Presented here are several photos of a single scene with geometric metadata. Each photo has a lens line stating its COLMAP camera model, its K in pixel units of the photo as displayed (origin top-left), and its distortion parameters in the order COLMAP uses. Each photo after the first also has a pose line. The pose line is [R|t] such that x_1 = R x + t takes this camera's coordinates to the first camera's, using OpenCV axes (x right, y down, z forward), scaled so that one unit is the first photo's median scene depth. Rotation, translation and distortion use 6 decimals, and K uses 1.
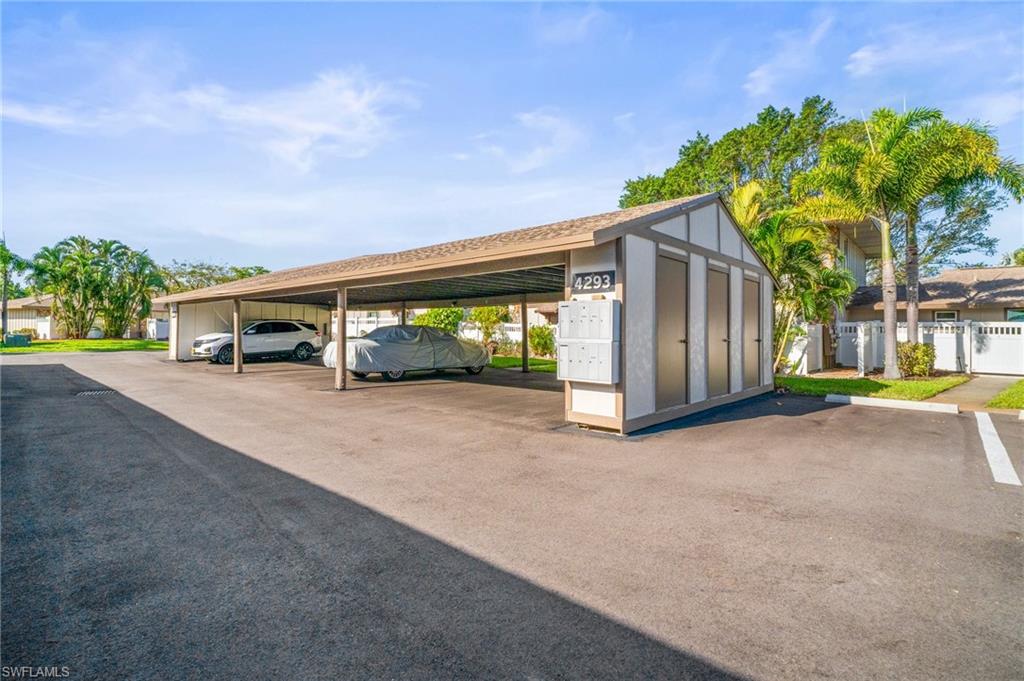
lens RADIAL K [[478.7, 0, 506.9], [0, 478.7, 342.7], [0, 0, 1]] dist [0.001768, -0.005618]
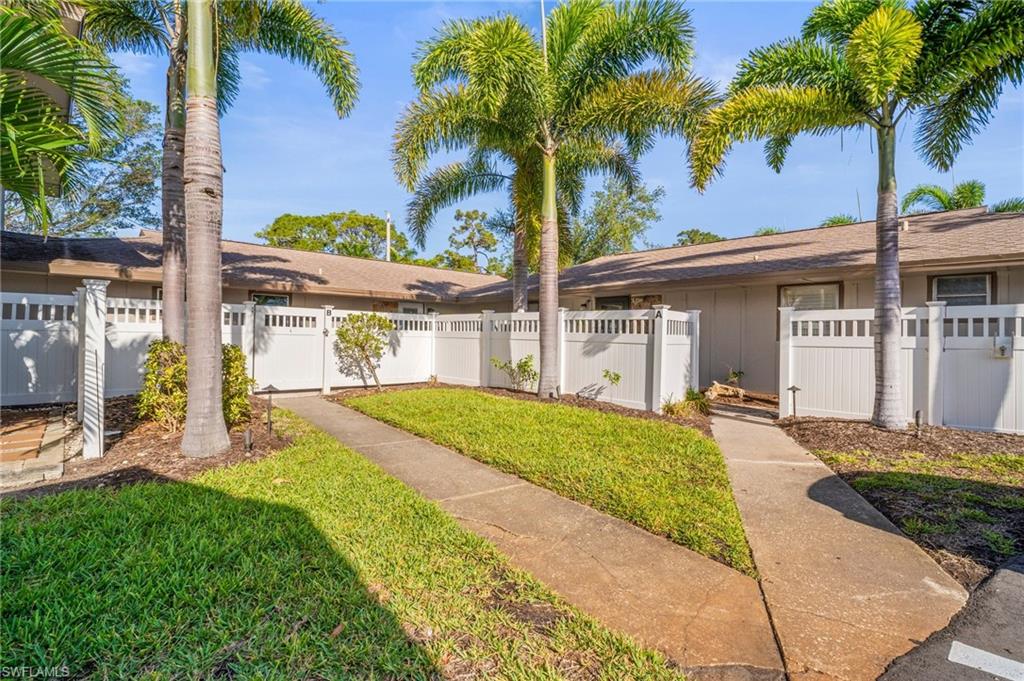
lens RADIAL K [[478.7, 0, 506.9], [0, 478.7, 342.7], [0, 0, 1]] dist [0.001768, -0.005618]
pose [[0.057826, -0.003851, 0.998319, 0.405613], [-0.003325, 0.999986, 0.004050, -0.000673], [-0.998321, -0.003554, 0.057813, 0.657591]]
